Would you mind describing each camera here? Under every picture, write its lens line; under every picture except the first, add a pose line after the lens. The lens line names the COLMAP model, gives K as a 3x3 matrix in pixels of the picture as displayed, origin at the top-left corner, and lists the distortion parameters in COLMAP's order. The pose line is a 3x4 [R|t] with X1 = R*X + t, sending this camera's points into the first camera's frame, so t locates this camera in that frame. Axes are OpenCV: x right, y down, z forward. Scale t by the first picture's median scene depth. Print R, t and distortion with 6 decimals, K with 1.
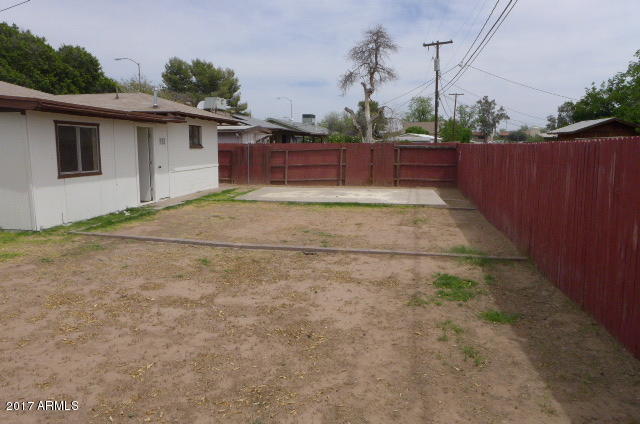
lens RADIAL K [[444.9, 0, 320.0], [0, 444.9, 212.0], [0, 0, 1]] dist [0.001136, 0.002798]
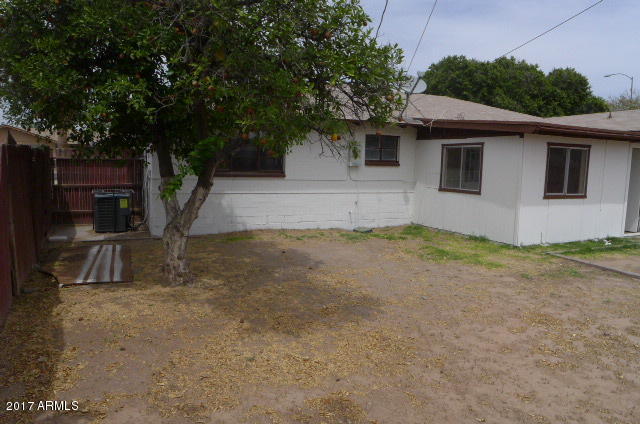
lens RADIAL K [[444.9, 0, 320.0], [0, 444.9, 212.0], [0, 0, 1]] dist [0.001136, 0.002798]
pose [[0.626173, 0.105739, -0.772481, -0.114407], [-0.139505, 0.989967, 0.022427, 0.003126], [0.767103, 0.093722, 0.634642, -0.039443]]
